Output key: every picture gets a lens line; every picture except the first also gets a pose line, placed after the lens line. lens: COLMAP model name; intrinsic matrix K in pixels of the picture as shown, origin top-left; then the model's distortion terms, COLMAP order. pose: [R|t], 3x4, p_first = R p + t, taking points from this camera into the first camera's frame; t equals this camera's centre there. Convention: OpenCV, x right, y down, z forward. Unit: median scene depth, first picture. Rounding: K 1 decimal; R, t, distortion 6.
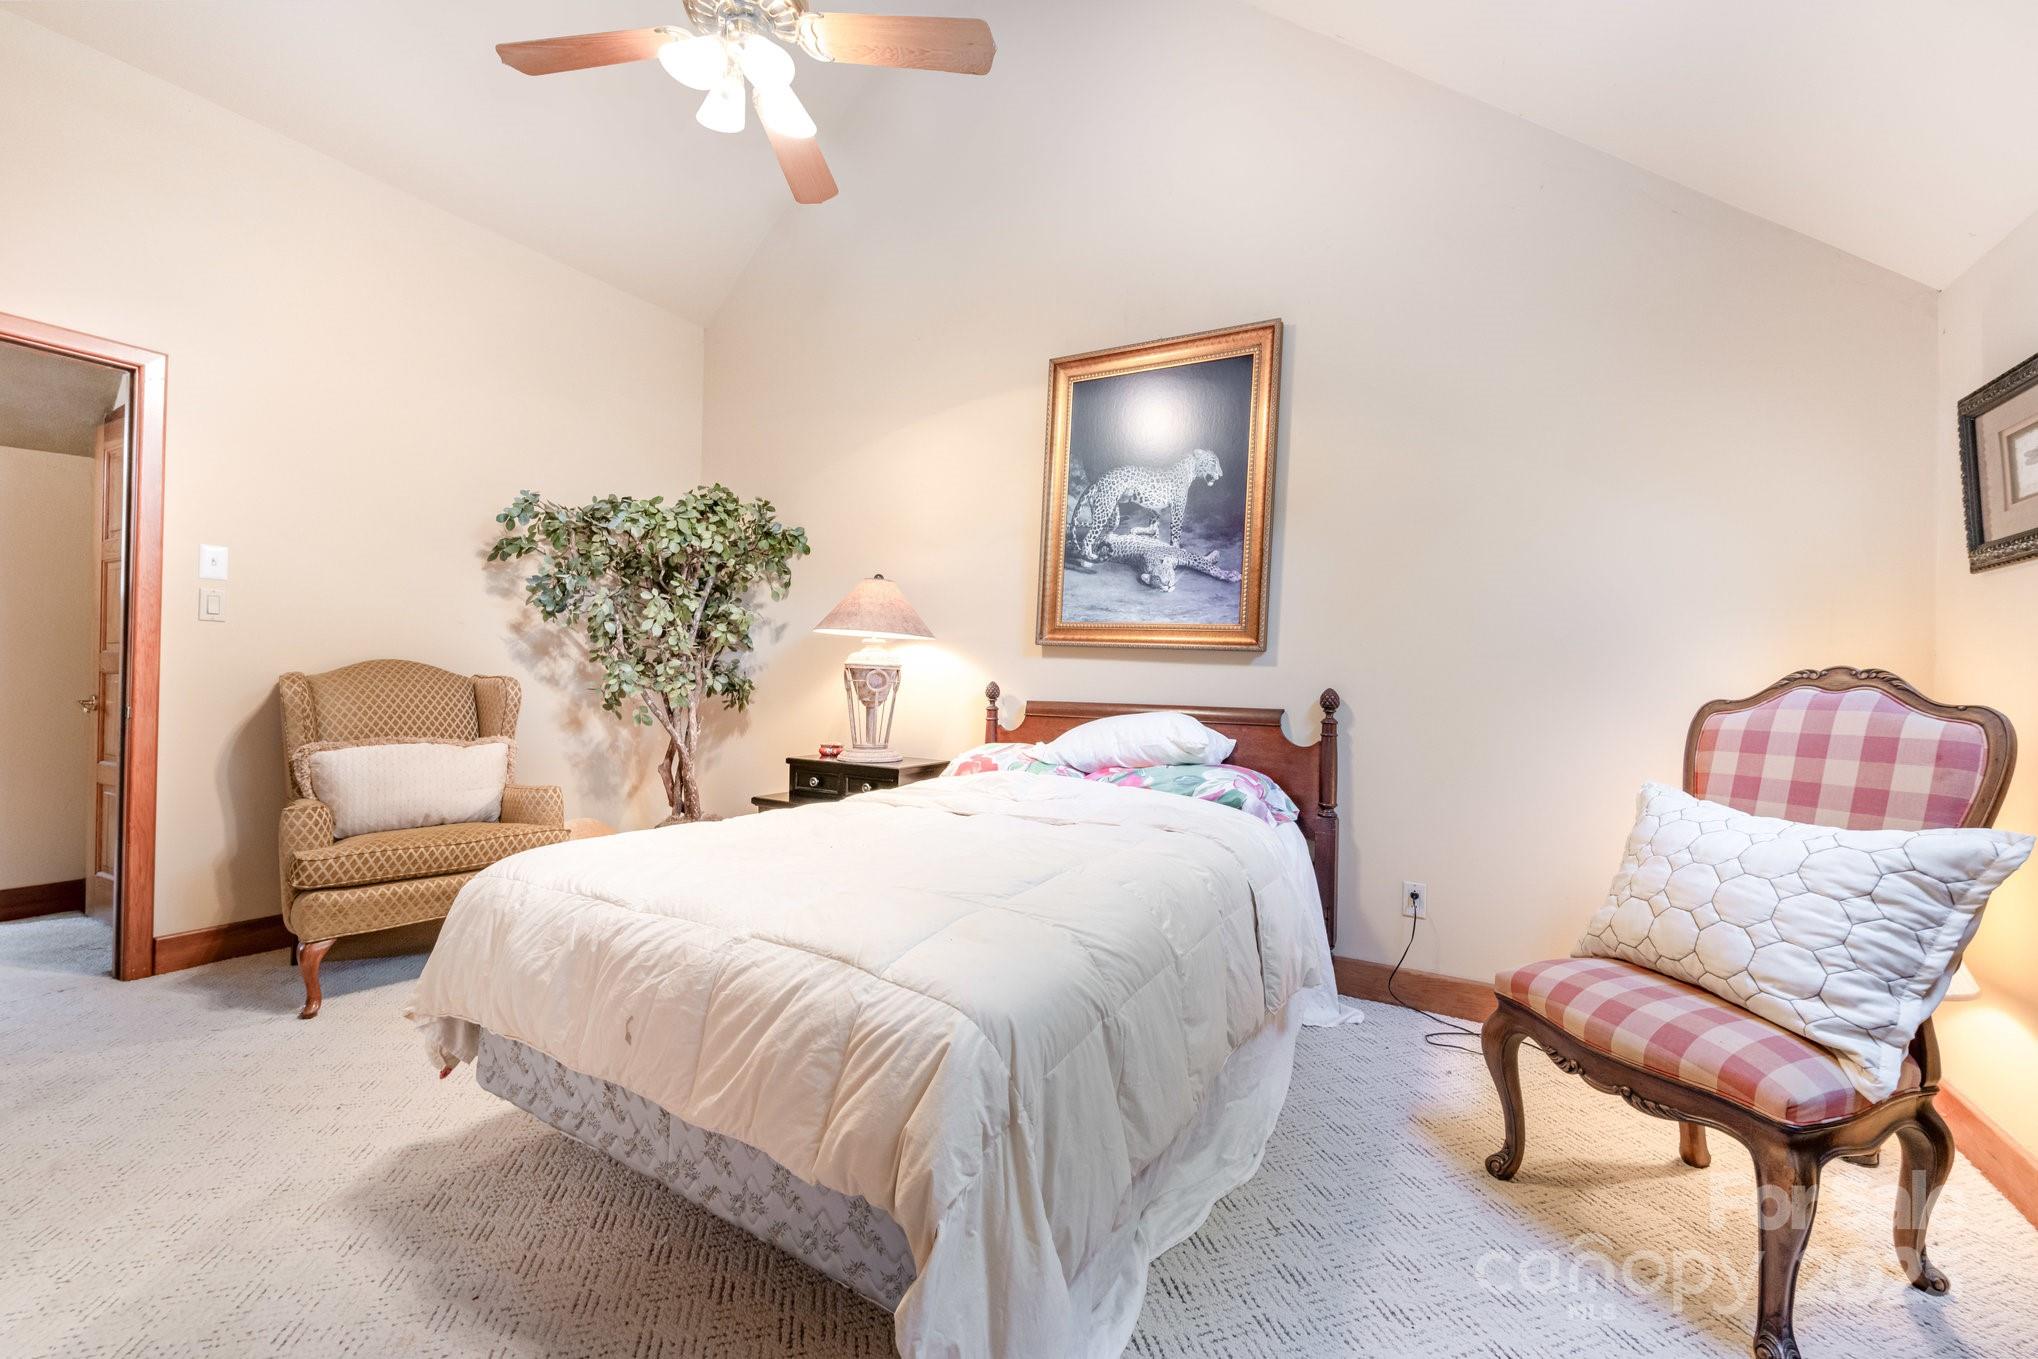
lens RADIAL K [[807.9, 0, 1033.2], [0, 807.9, 671.8], [0, 0, 1]] dist [-0.003495, 0.000290]
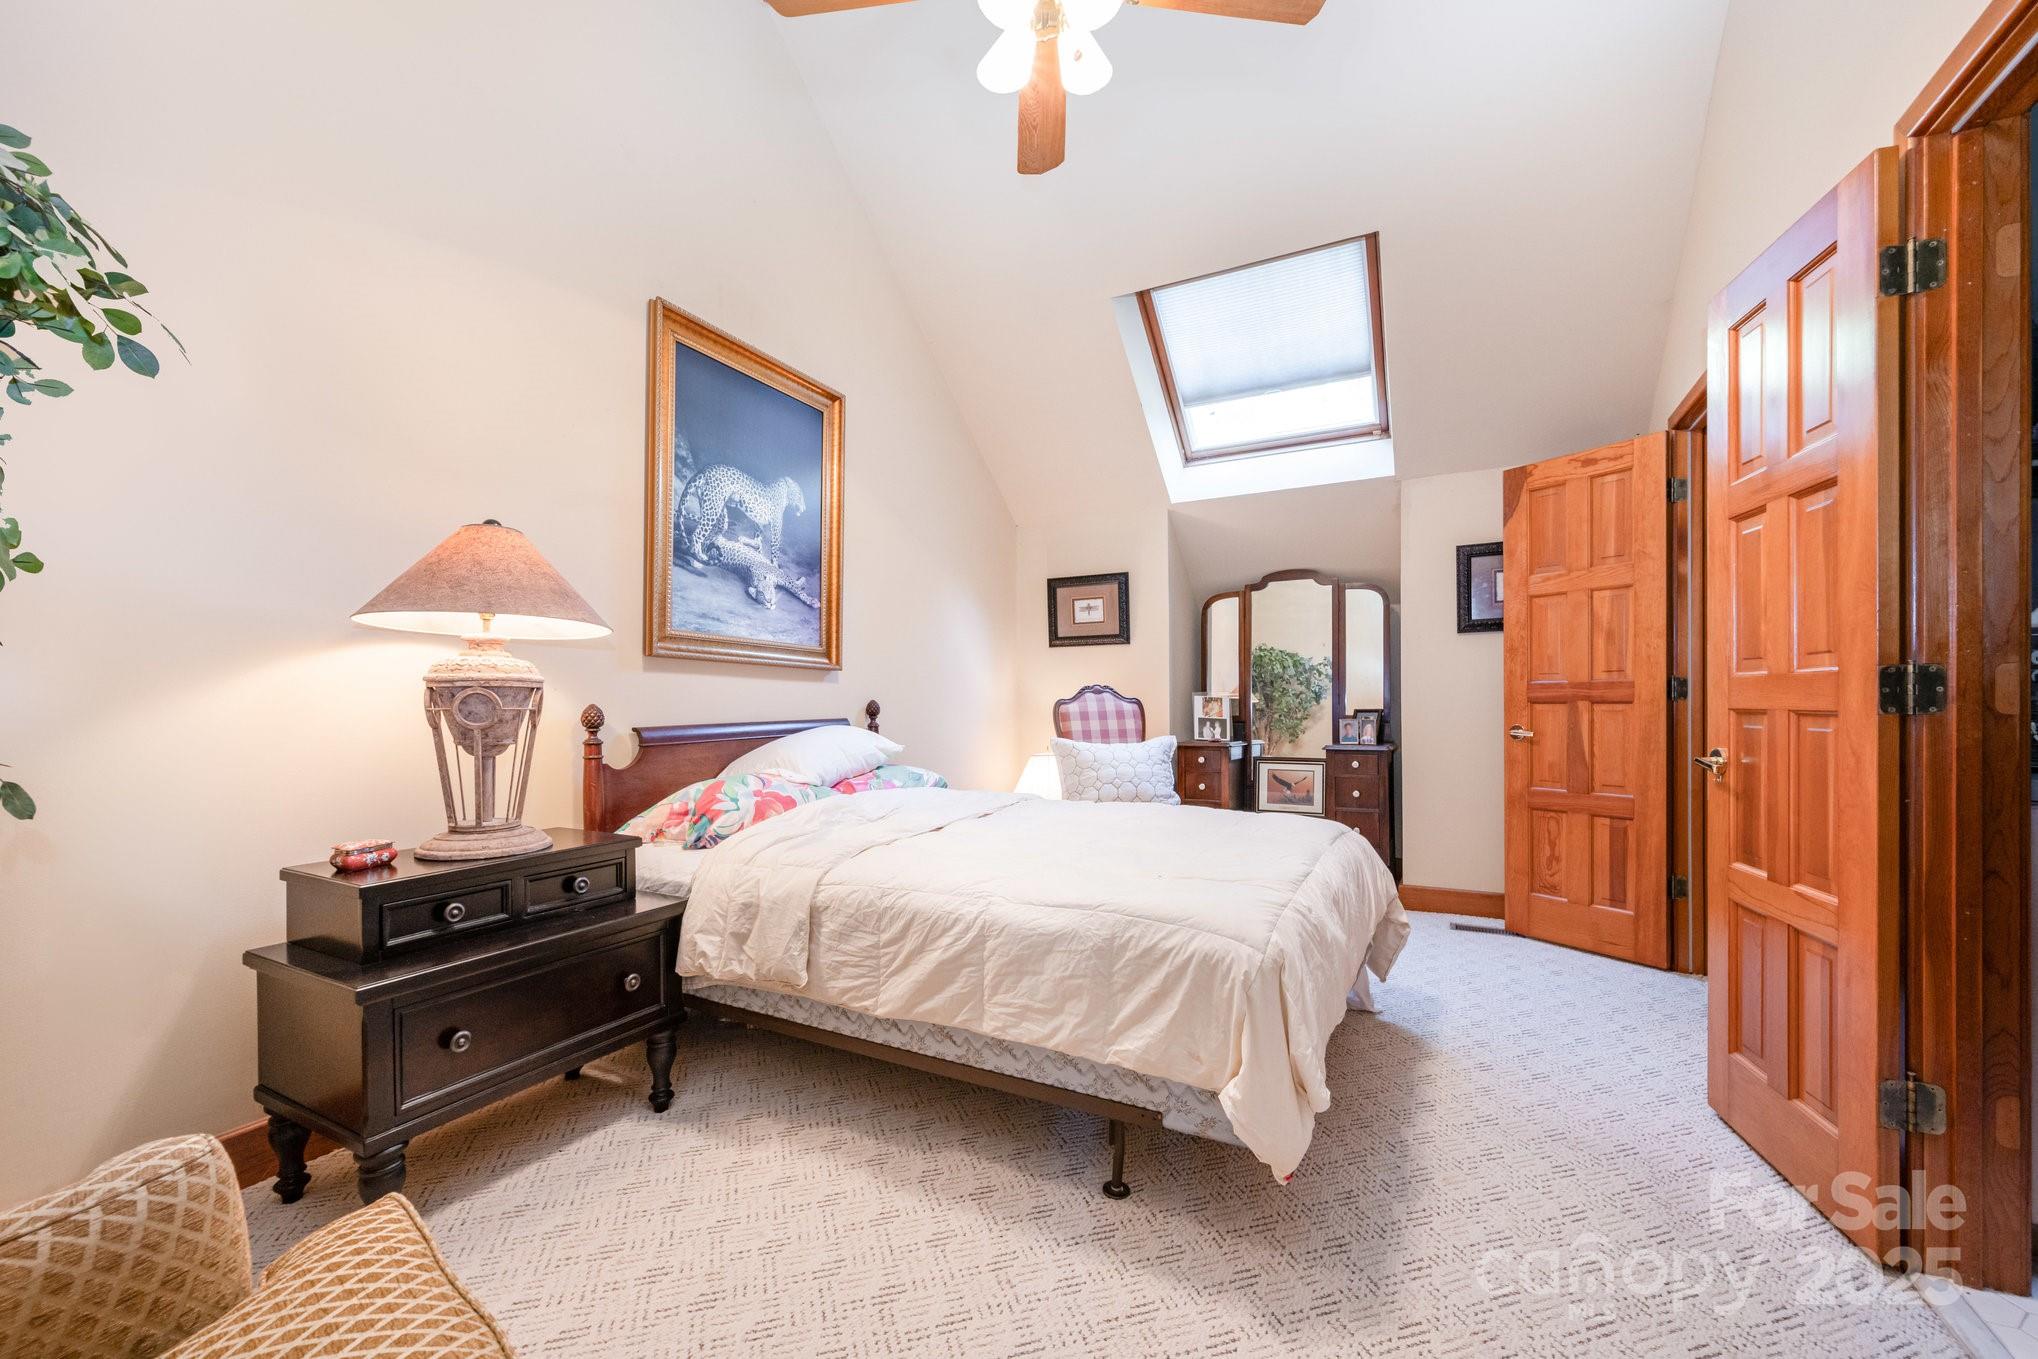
lens RADIAL K [[807.9, 0, 1028.3], [0, 807.9, 689.7], [0, 0, 1]] dist [-0.003495, 0.000290]
pose [[-0.035167, -0.004181, 0.999373, -0.819476], [0.006211, 0.999971, 0.004402, -0.001175], [-0.999362, 0.006362, -0.035140, 0.688534]]
